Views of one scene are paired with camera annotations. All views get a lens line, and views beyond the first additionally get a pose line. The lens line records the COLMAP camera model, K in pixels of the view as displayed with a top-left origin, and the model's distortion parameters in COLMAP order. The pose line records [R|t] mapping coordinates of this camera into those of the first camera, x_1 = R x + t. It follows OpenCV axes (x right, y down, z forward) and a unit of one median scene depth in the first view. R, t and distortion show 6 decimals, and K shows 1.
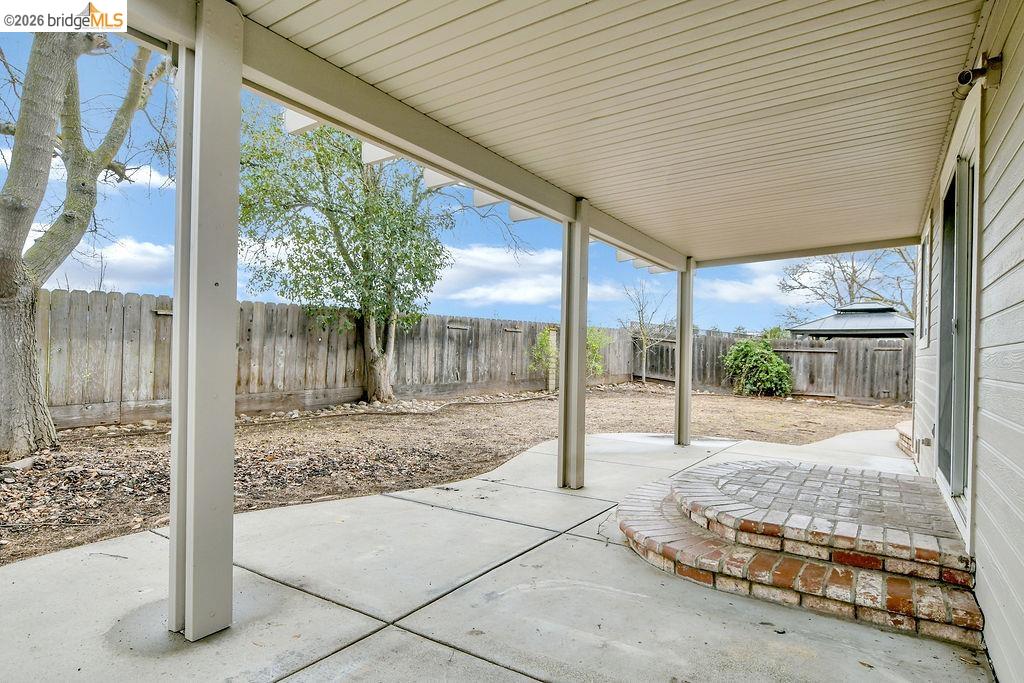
lens RADIAL K [[580.0, 0, 520.7], [0, 580.0, 346.9], [0, 0, 1]] dist [-0.002239, 0.007082]
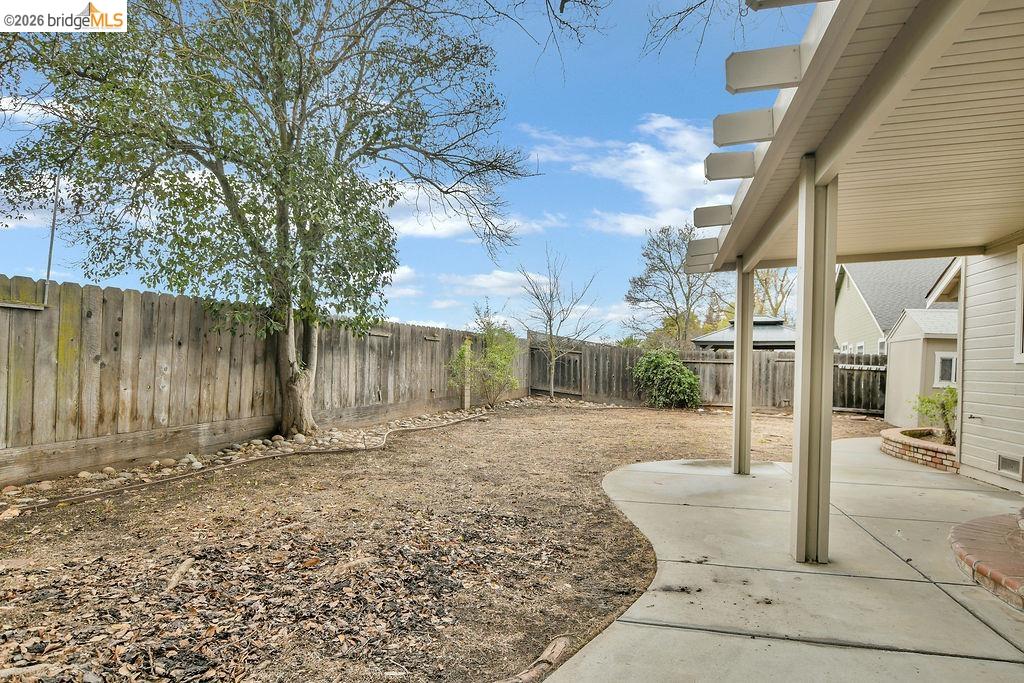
lens RADIAL K [[580.0, 0, 519.0], [0, 580.0, 373.0], [0, 0, 1]] dist [-0.002239, 0.007082]
pose [[0.941548, -0.010365, 0.336718, -0.210600], [0.001372, 0.999636, 0.026933, -0.002150], [-0.336875, -0.024896, 0.941220, 0.202468]]
